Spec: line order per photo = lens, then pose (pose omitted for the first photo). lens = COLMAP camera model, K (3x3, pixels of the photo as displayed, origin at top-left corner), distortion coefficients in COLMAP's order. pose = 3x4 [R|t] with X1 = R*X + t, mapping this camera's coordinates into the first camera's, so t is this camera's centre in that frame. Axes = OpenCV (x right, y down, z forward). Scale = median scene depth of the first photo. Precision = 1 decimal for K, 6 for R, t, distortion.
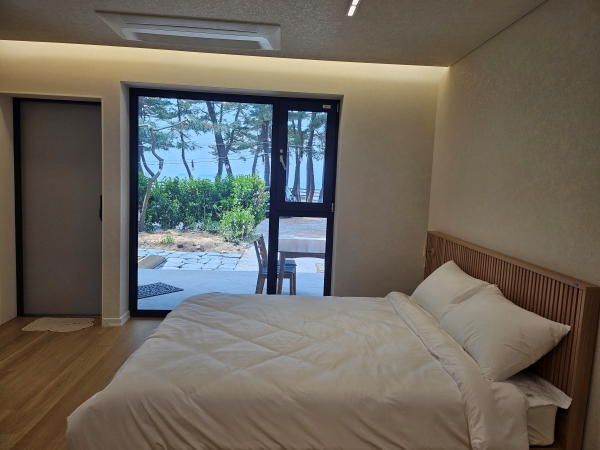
lens RADIAL K [[426.4, 0, 299.3], [0, 426.4, 225.7], [0, 0, 1]] dist [0.052763, -0.002504]
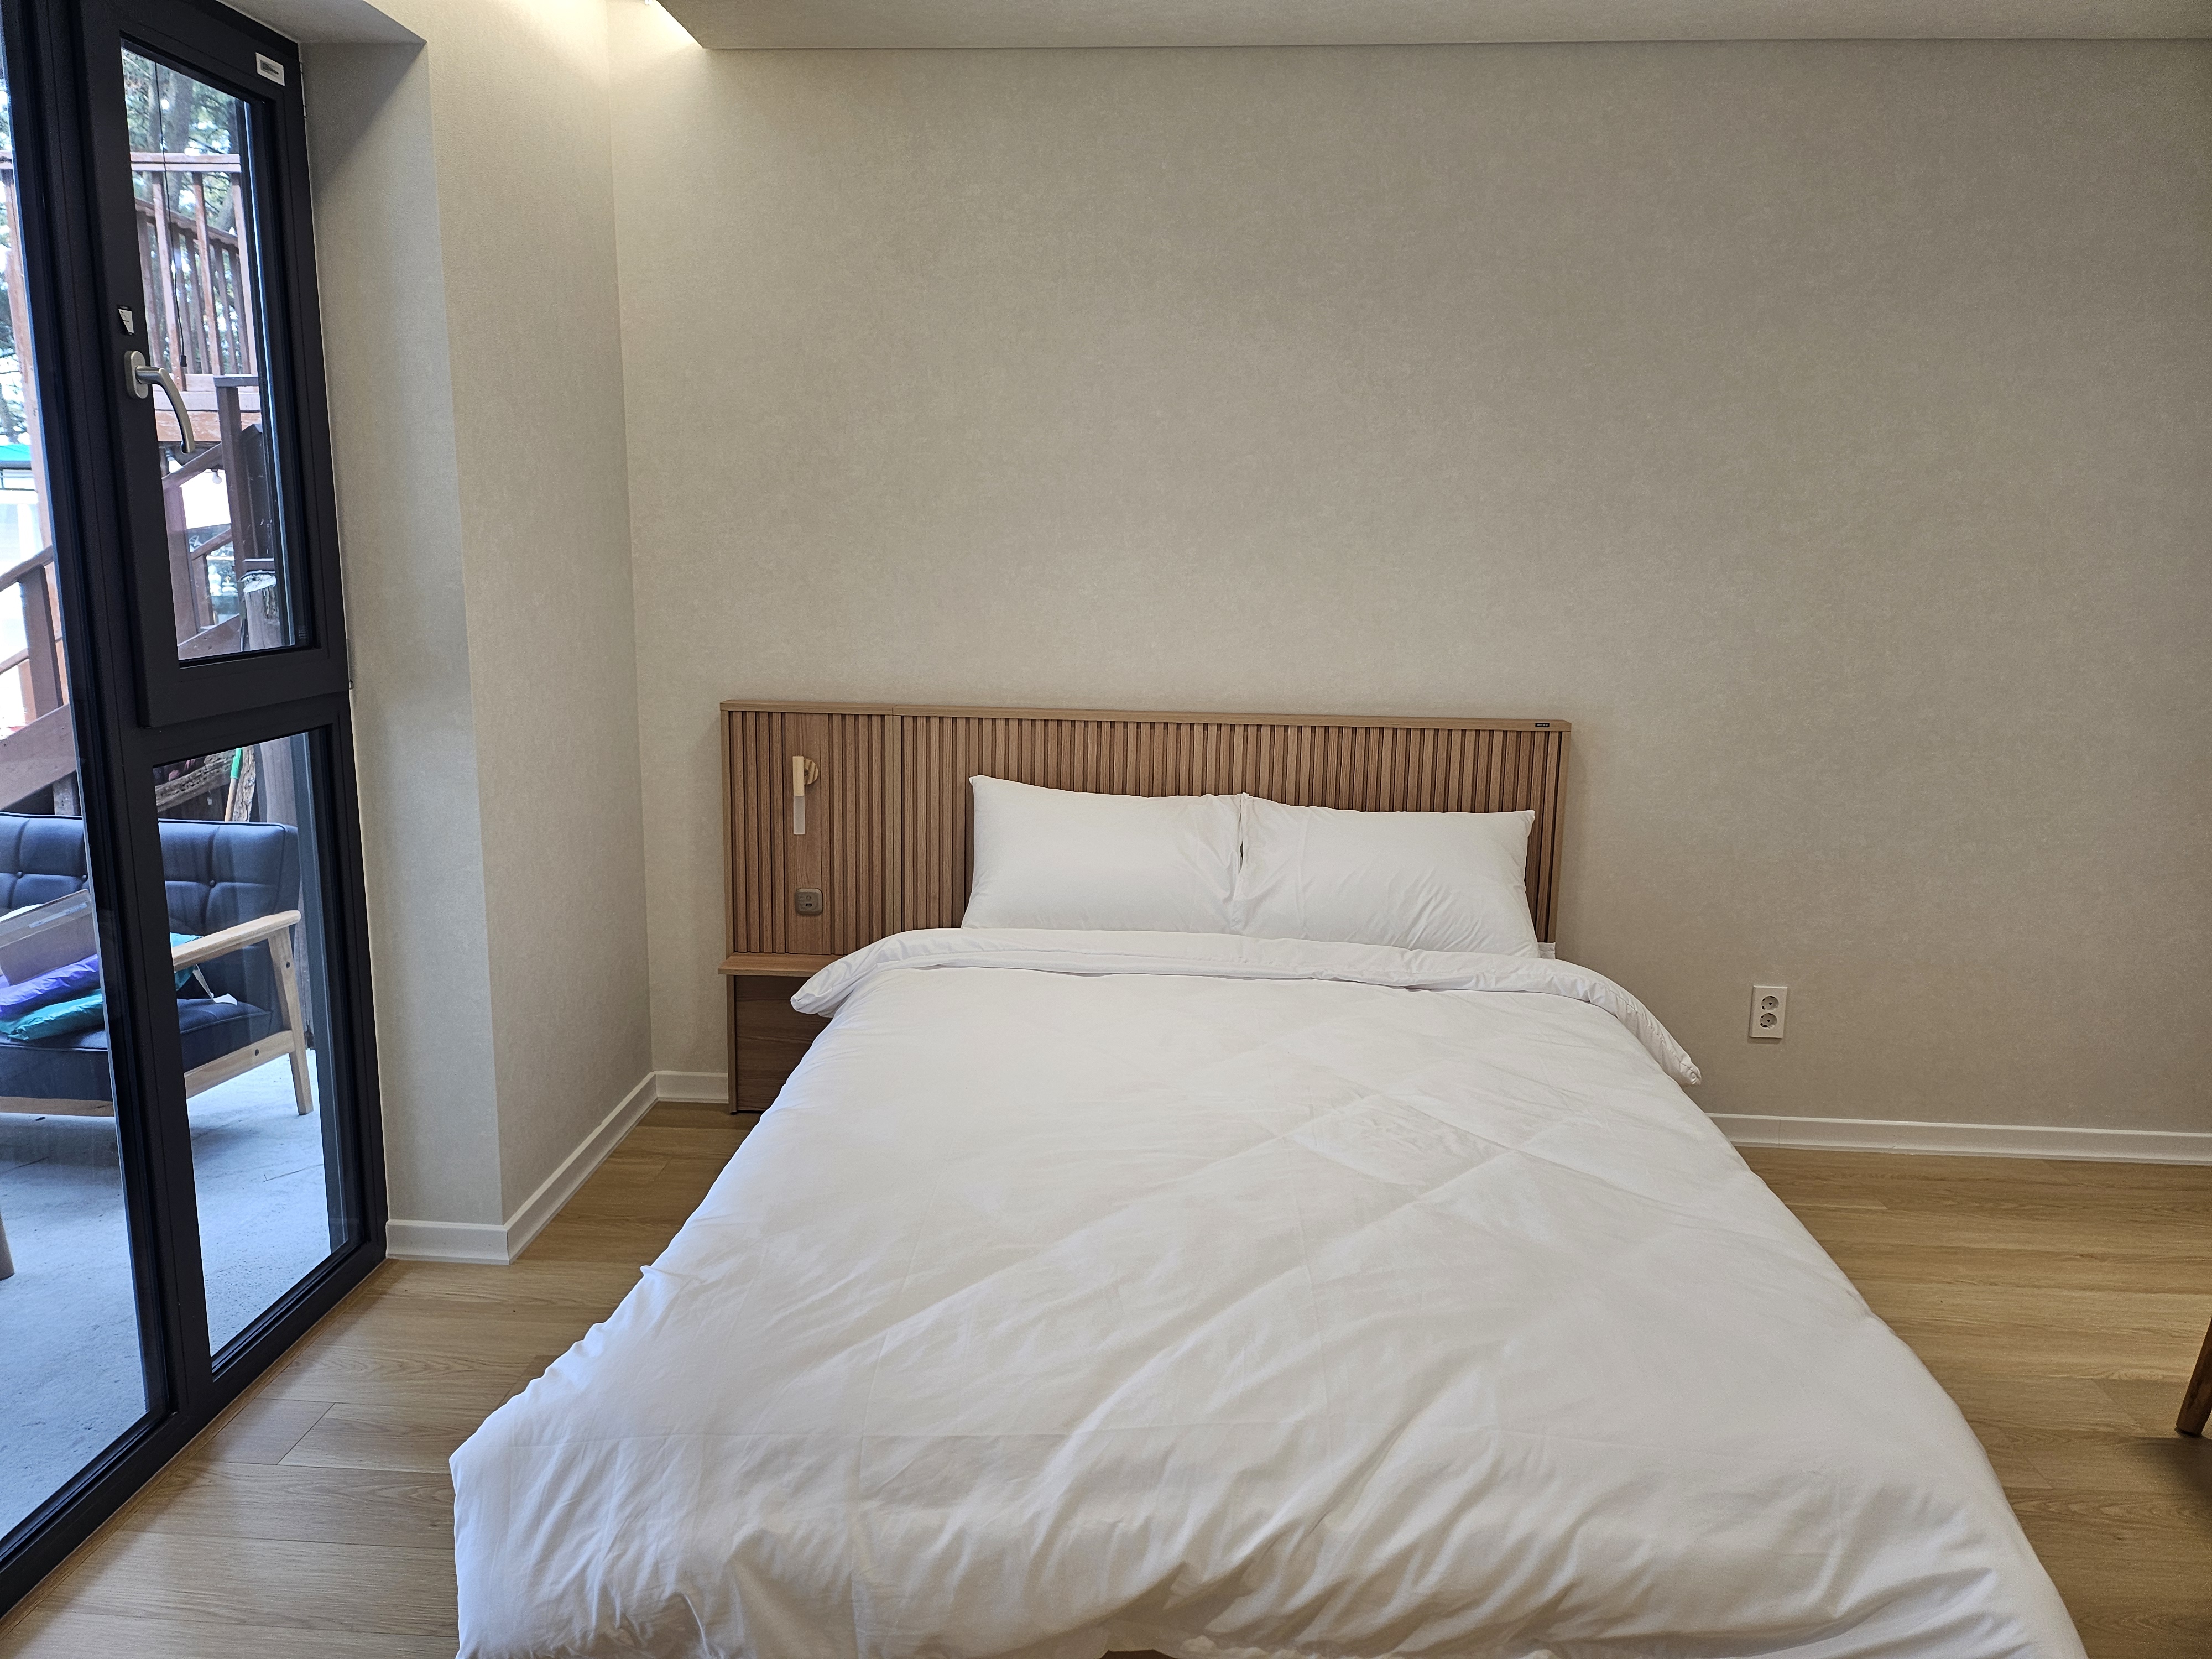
lens RADIAL K [[1572.0, 0, 1101.2], [0, 1572.0, 833.6], [0, 0, 1]] dist [0.052763, -0.002504]
pose [[0.092827, -0.238733, 0.966638, -0.929688], [0.091738, 0.968751, 0.230445, -0.162144], [-0.991447, 0.067286, 0.111827, 0.996843]]
